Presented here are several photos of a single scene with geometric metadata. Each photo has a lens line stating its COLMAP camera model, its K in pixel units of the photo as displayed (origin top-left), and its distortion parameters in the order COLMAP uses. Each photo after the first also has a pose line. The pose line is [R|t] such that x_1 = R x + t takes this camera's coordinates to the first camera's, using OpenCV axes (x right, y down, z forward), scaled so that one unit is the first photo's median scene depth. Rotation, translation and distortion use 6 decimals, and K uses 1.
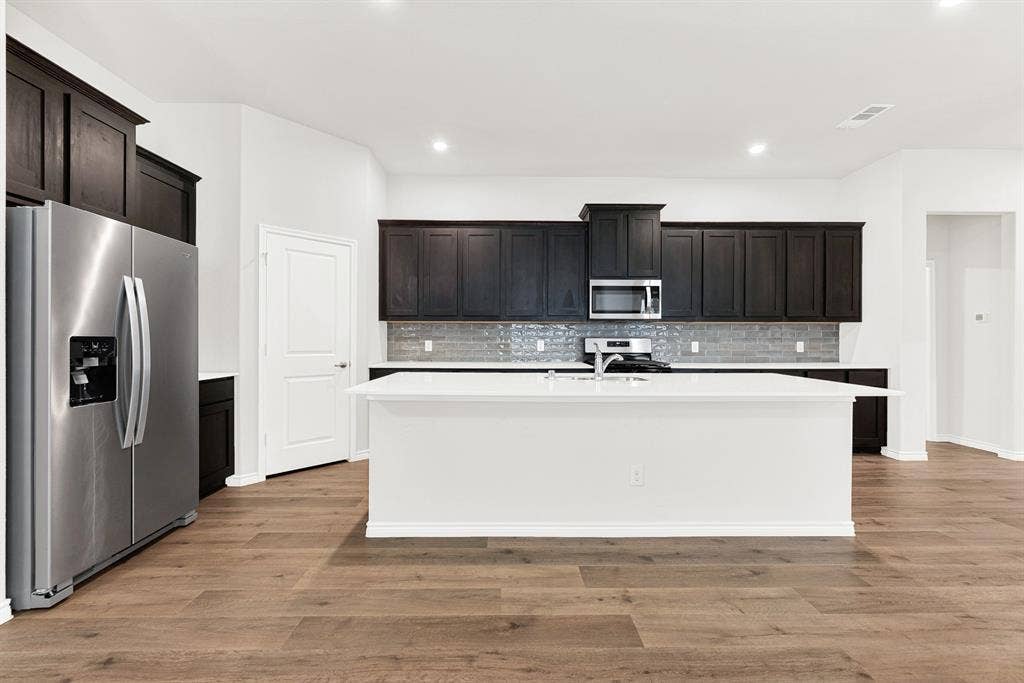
lens RADIAL K [[422.5, 0, 512.0], [0, 422.5, 341.5], [0, 0, 1]] dist [-0.002425, -0.000101]
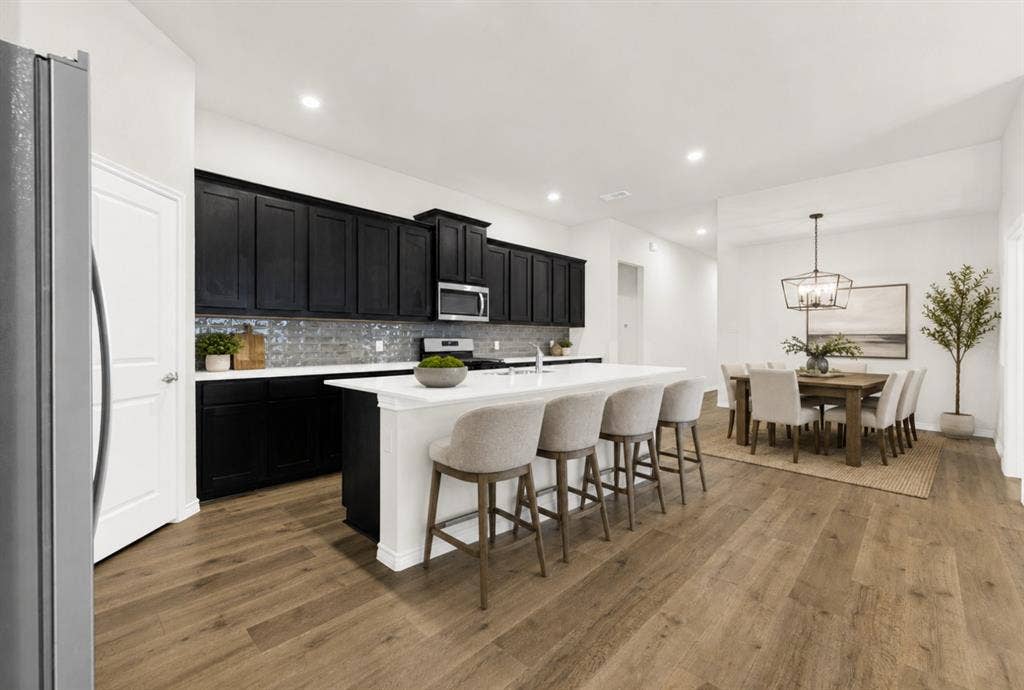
lens RADIAL K [[430.7, 0, 512.0], [0, 430.7, 345.0], [0, 0, 1]] dist [-0.000438, -0.000064]
pose [[0.698060, -0.011833, 0.715941, -0.448510], [0.002915, 0.999902, 0.013685, -0.005198], [-0.716033, -0.007466, 0.698027, 0.124330]]
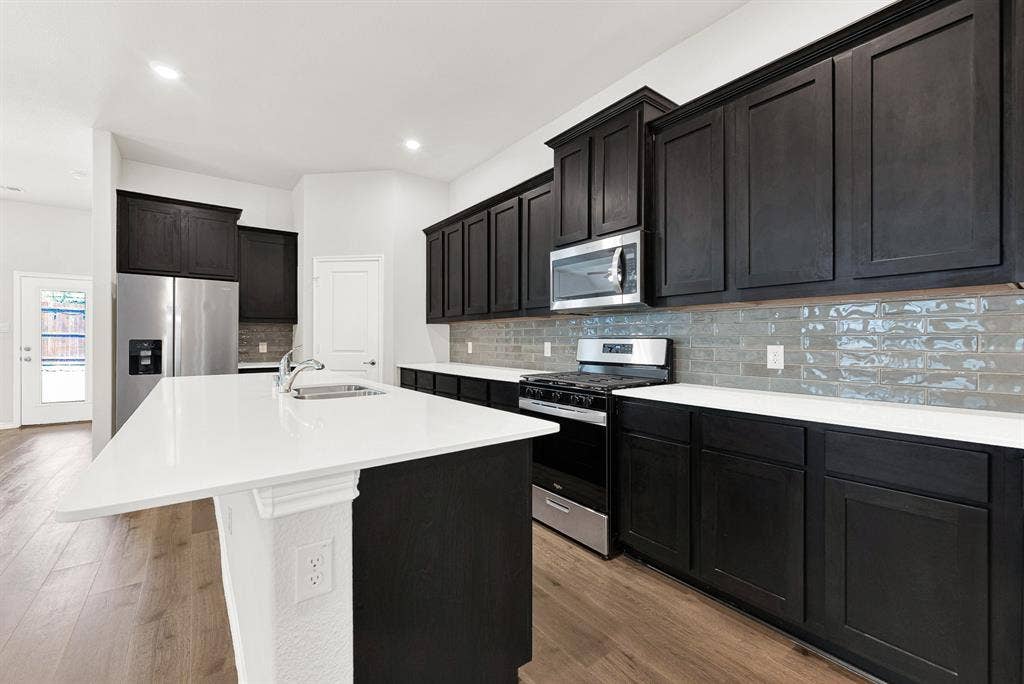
lens RADIAL K [[422.5, 0, 512.0], [0, 422.5, 342.0], [0, 0, 1]] dist [-0.002425, -0.000101]
pose [[0.590979, 0.000672, -0.806687, 0.687345], [-0.004215, 0.999989, -0.002255, -0.001212], [0.806676, 0.004732, 0.590975, 0.544605]]
